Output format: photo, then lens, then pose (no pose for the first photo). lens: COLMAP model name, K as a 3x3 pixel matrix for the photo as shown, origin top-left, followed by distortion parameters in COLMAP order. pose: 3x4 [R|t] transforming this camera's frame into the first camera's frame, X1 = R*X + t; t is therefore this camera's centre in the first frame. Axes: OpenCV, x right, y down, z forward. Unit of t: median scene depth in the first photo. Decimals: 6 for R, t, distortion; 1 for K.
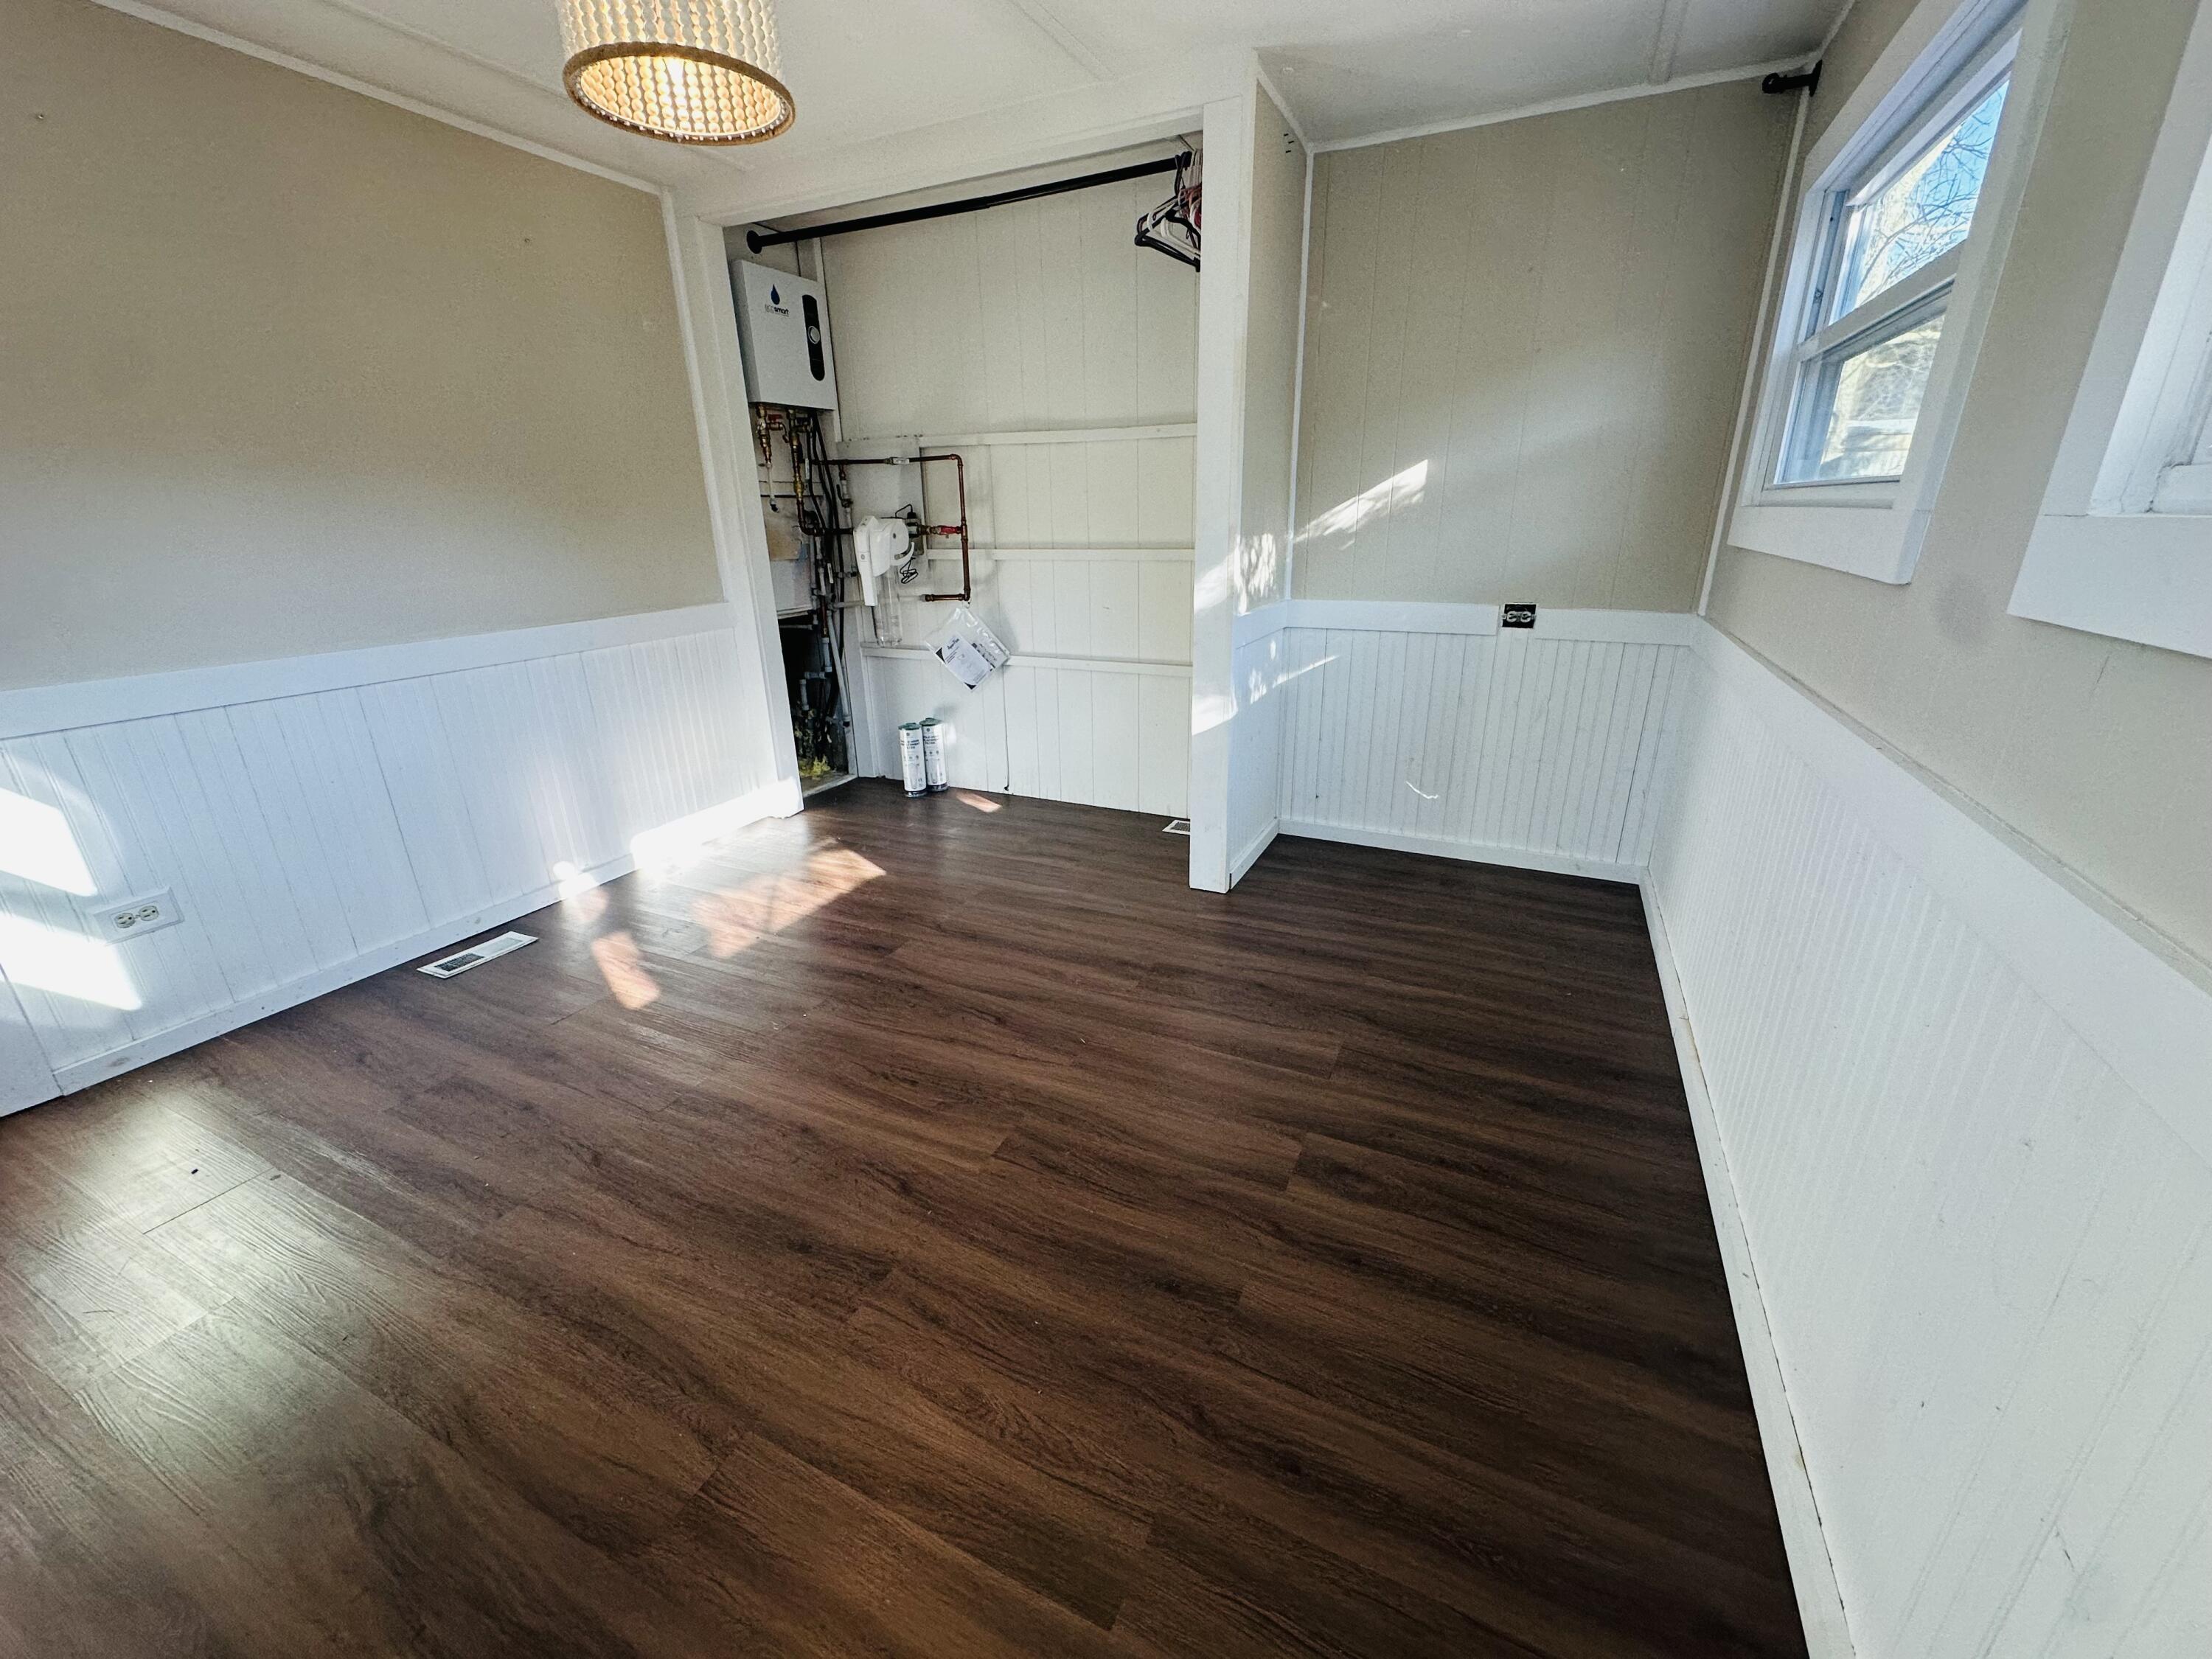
lens RADIAL K [[880.3, 0, 1109.5], [0, 880.3, 831.0], [0, 0, 1]] dist [-0.001221, 0.000256]
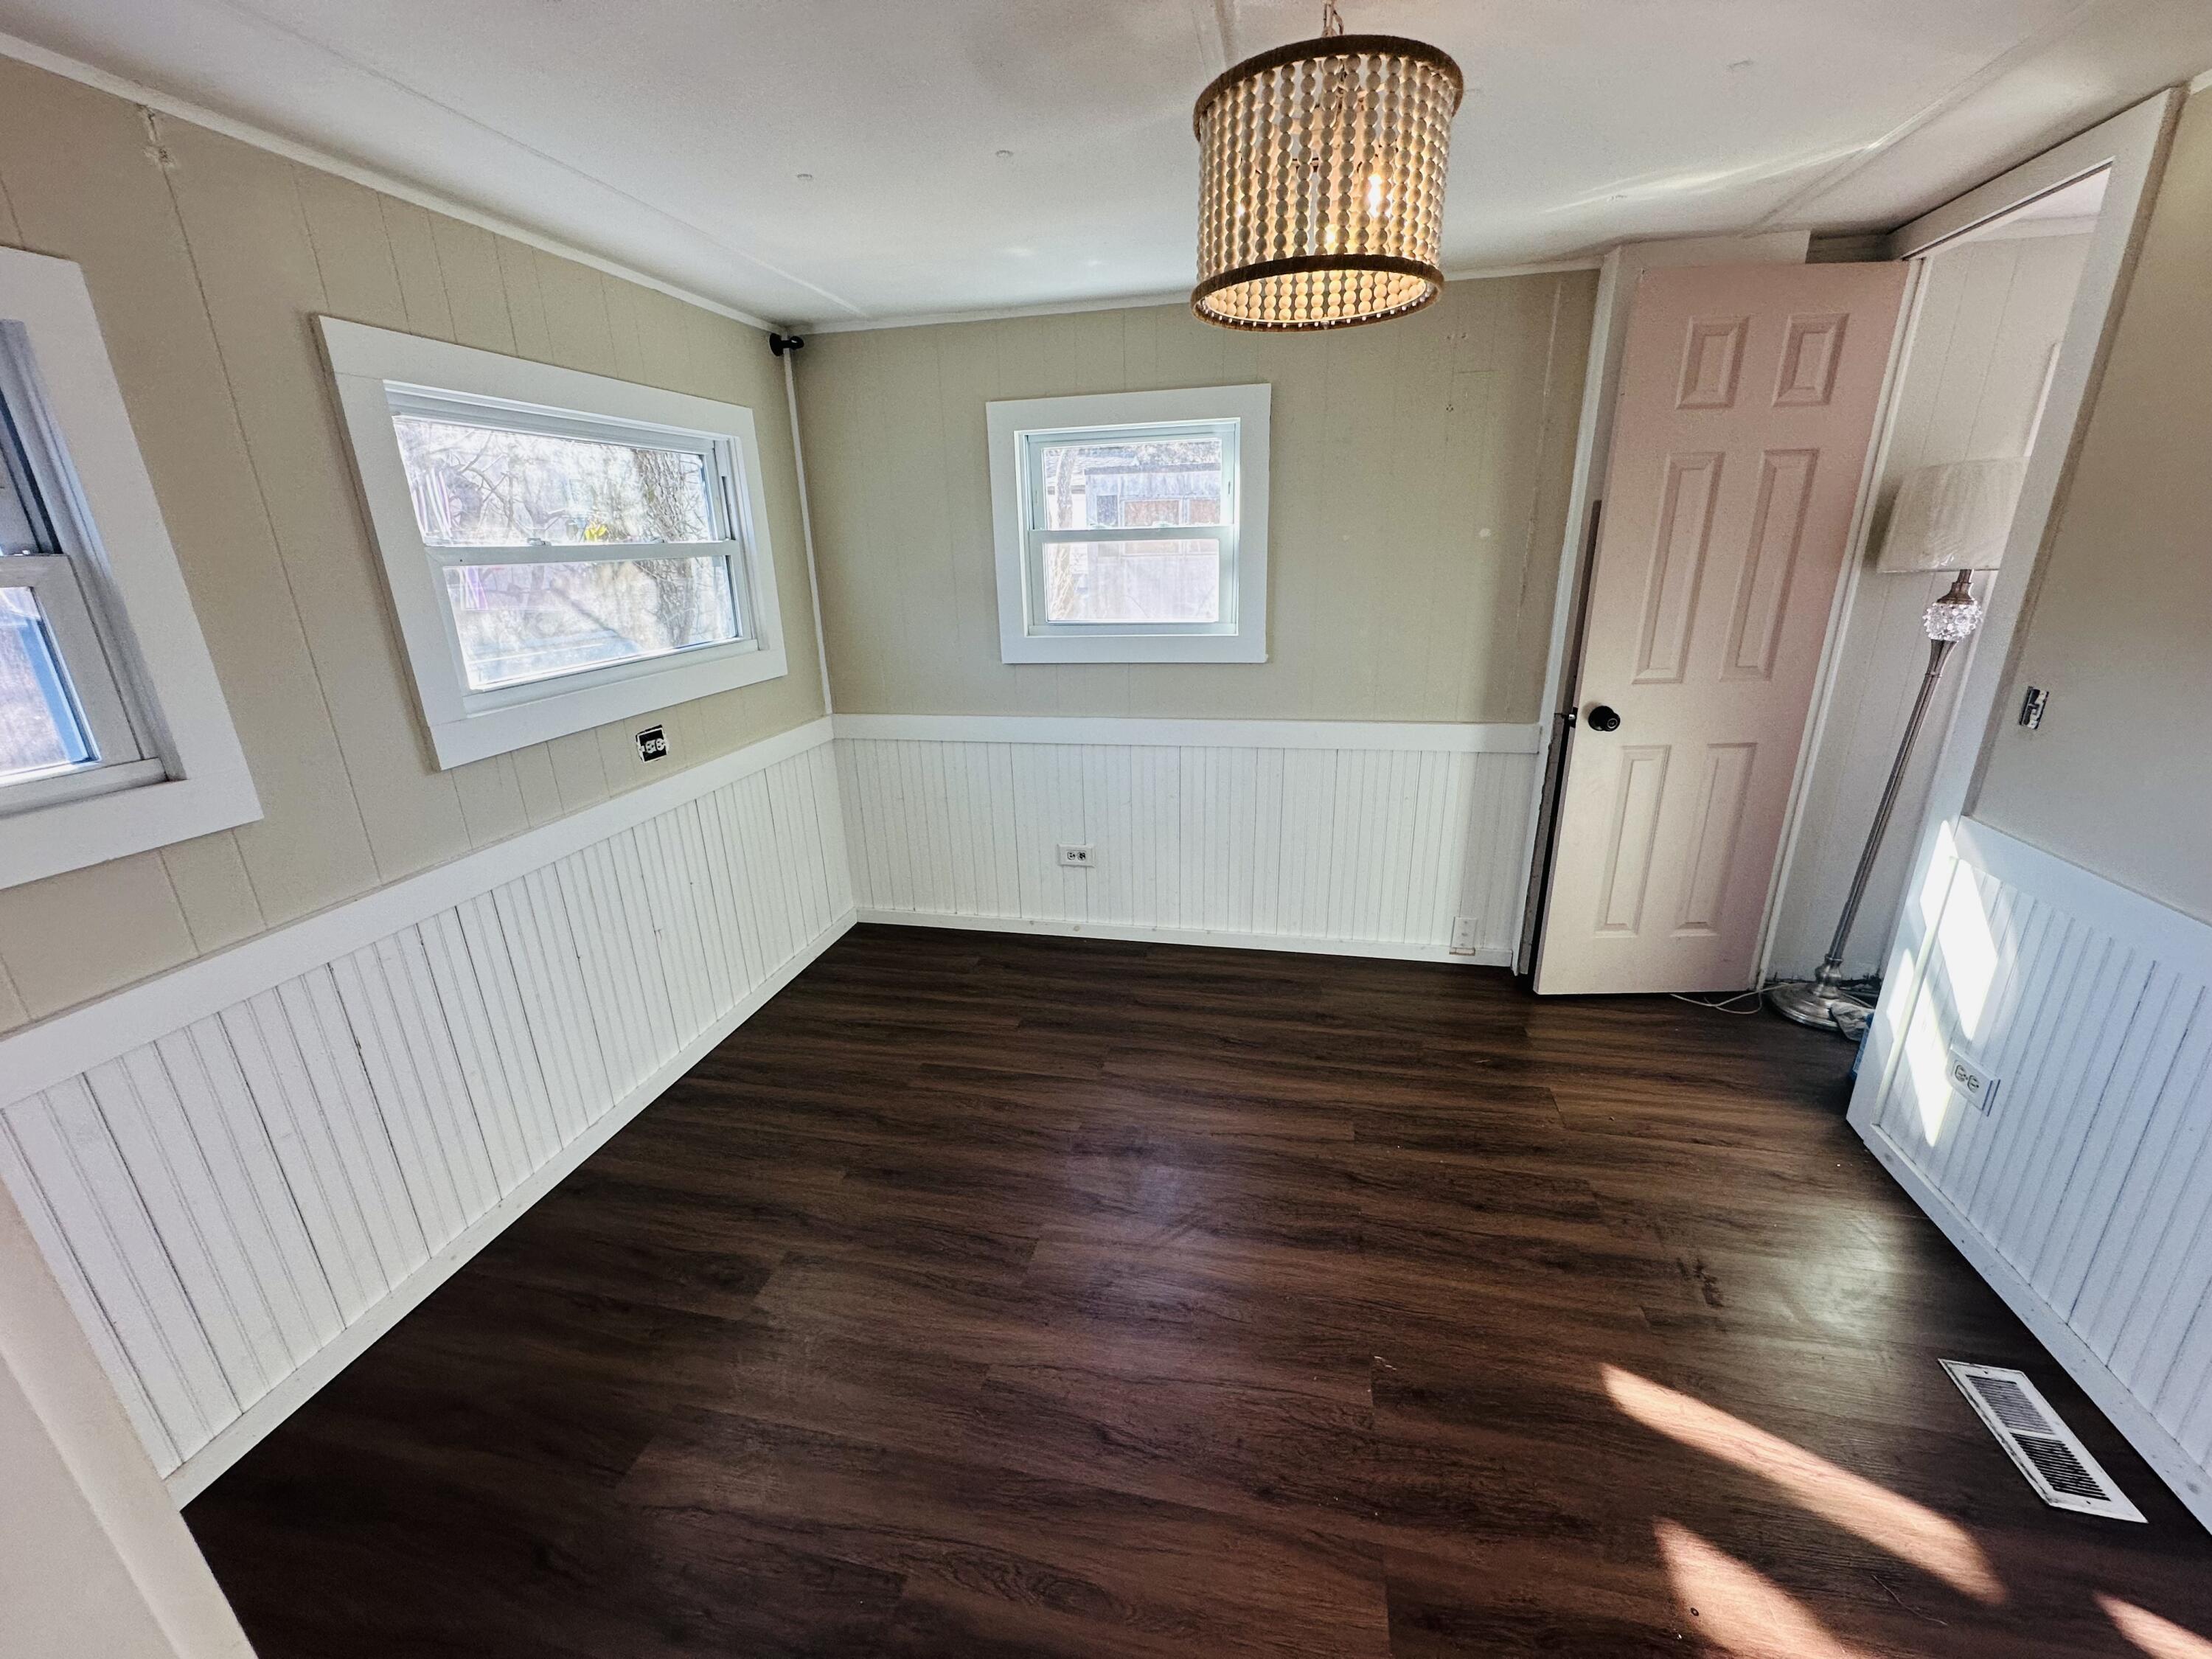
lens RADIAL K [[876.4, 0, 1107.9], [0, 876.4, 828.8], [0, 0, 1]] dist [0.000253, -0.000014]
pose [[-0.973507, 0.109319, -0.200832, -0.036675], [-0.039067, 0.785875, 0.617150, -0.569168], [0.225295, 0.608646, -0.760784, 1.155848]]
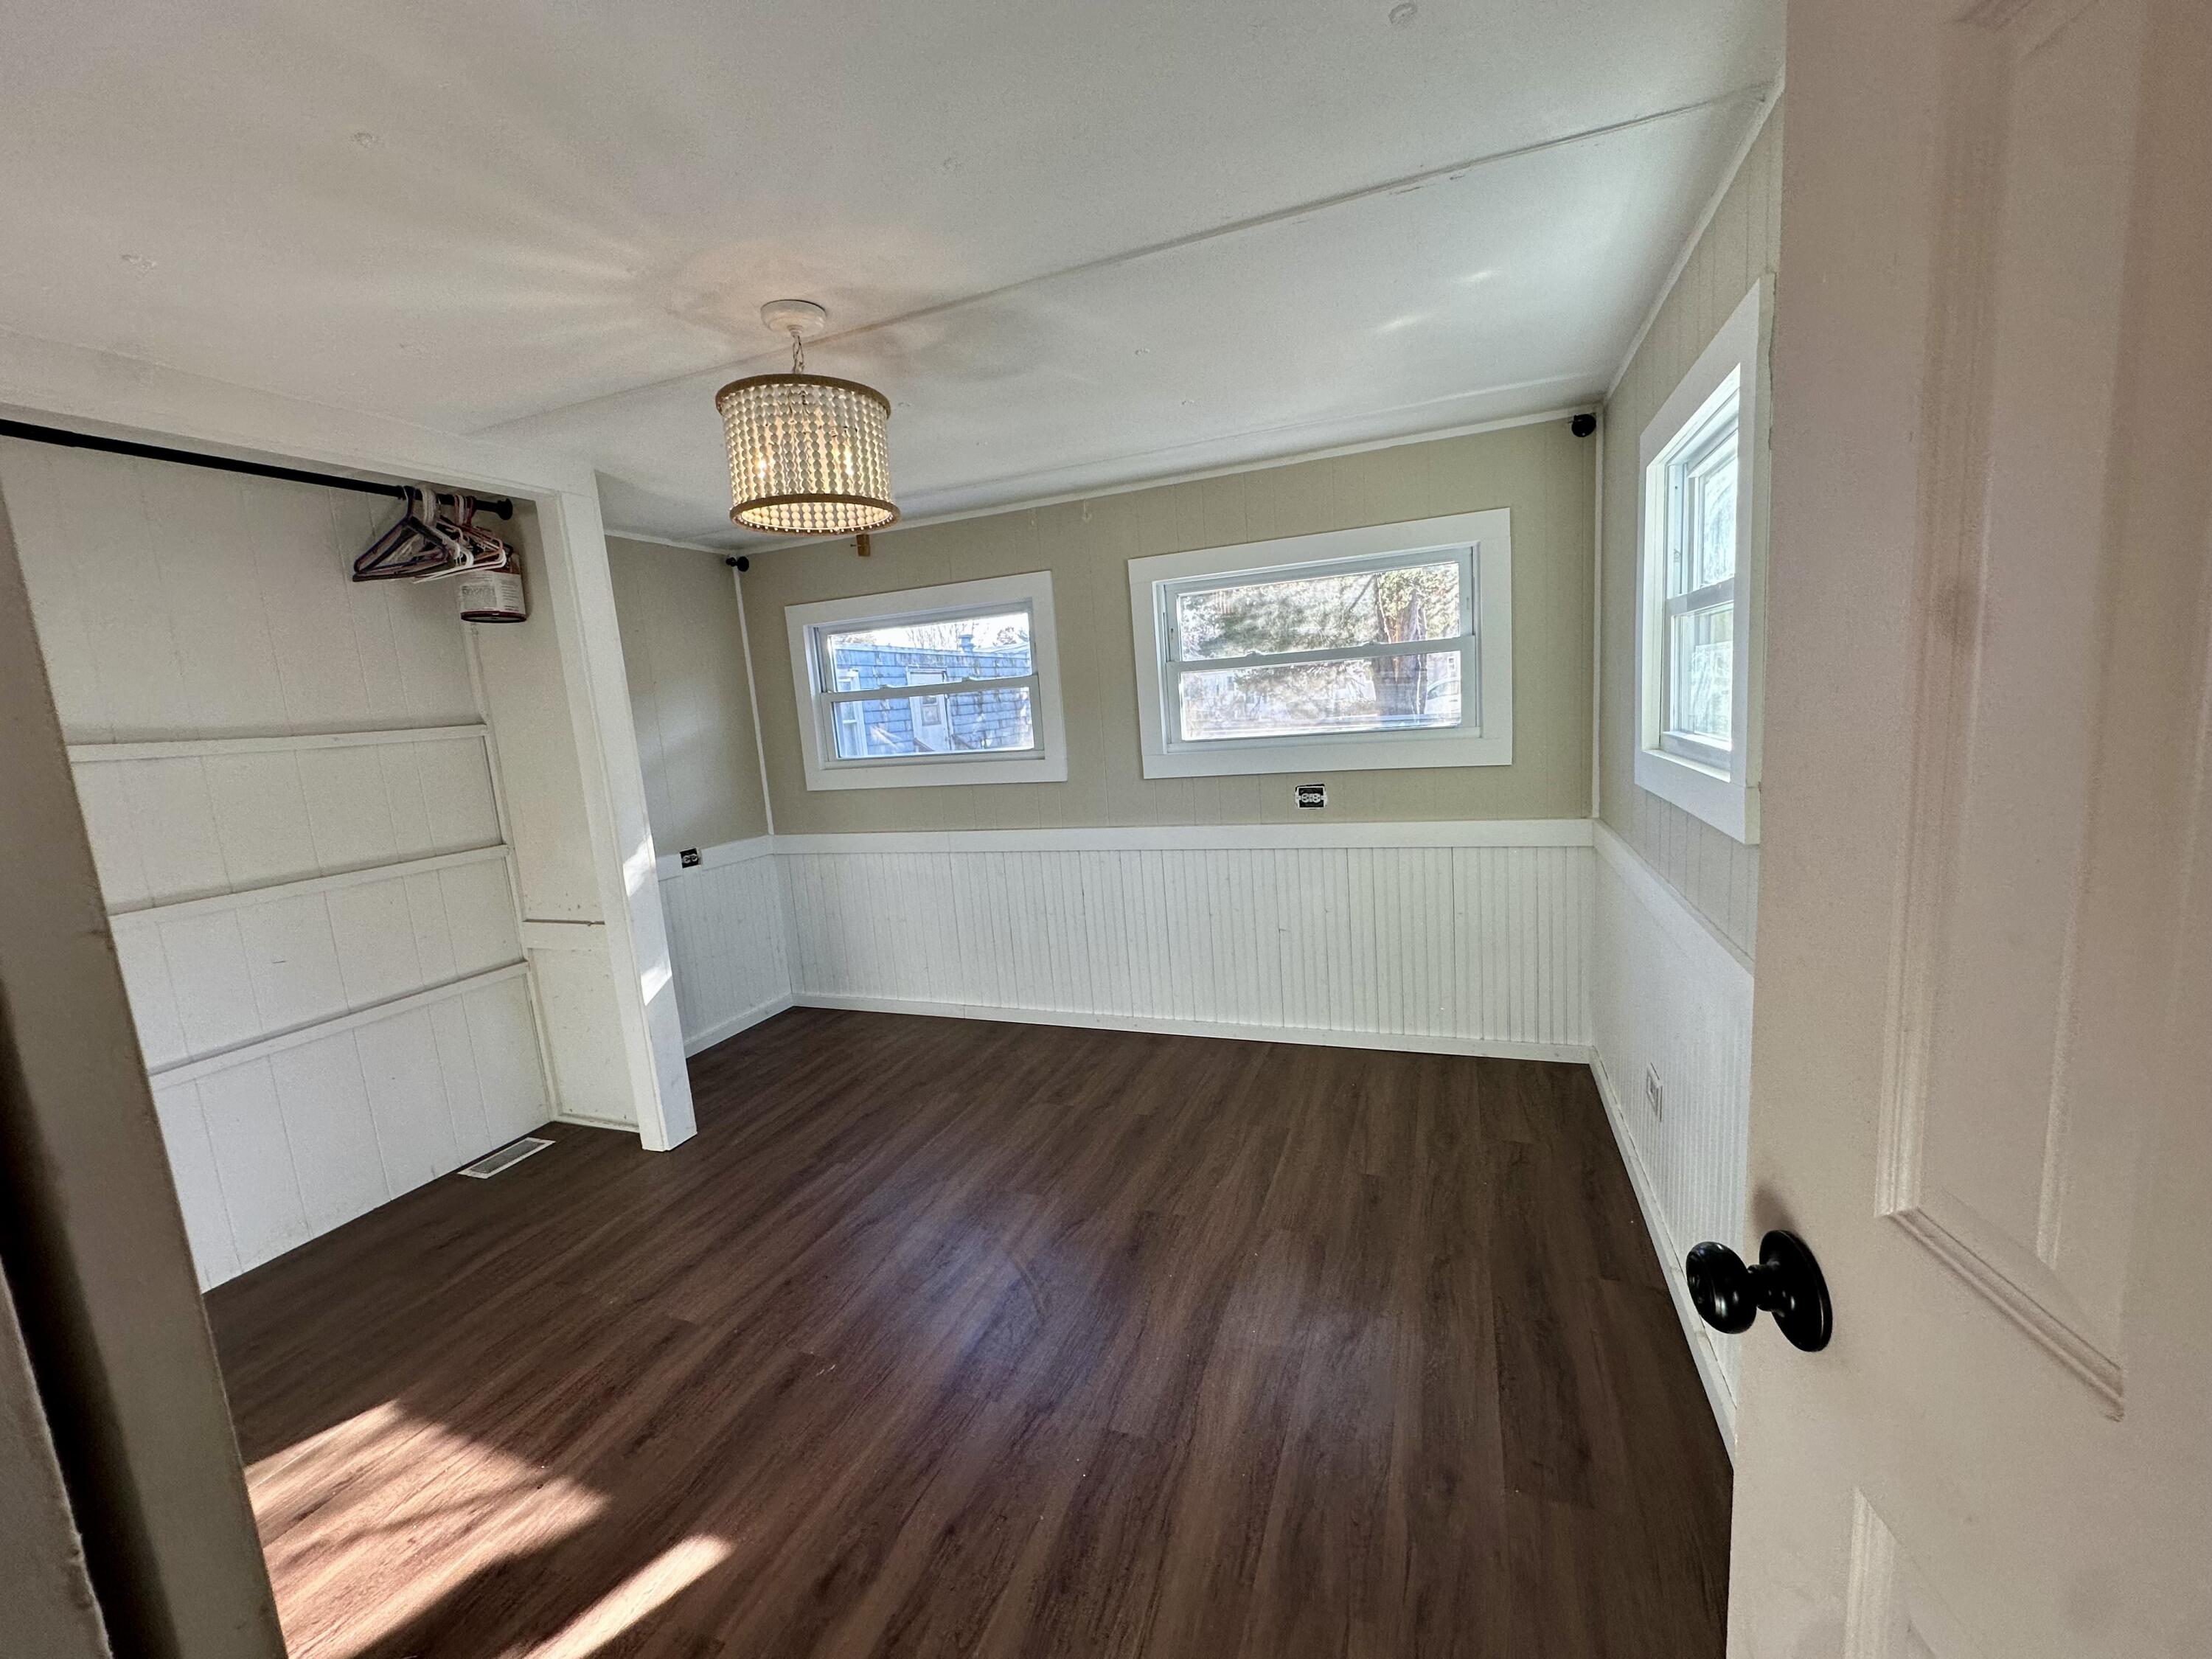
lens RADIAL K [[878.5, 0, 1105.5], [0, 878.5, 827.5], [0, 0, 1]] dist [-0.000913, 0.000076]
pose [[-0.069496, -0.121338, 0.990175, -1.116359], [0.409356, 0.901690, 0.139225, -0.256376], [-0.909724, 0.415010, -0.012993, 0.493959]]
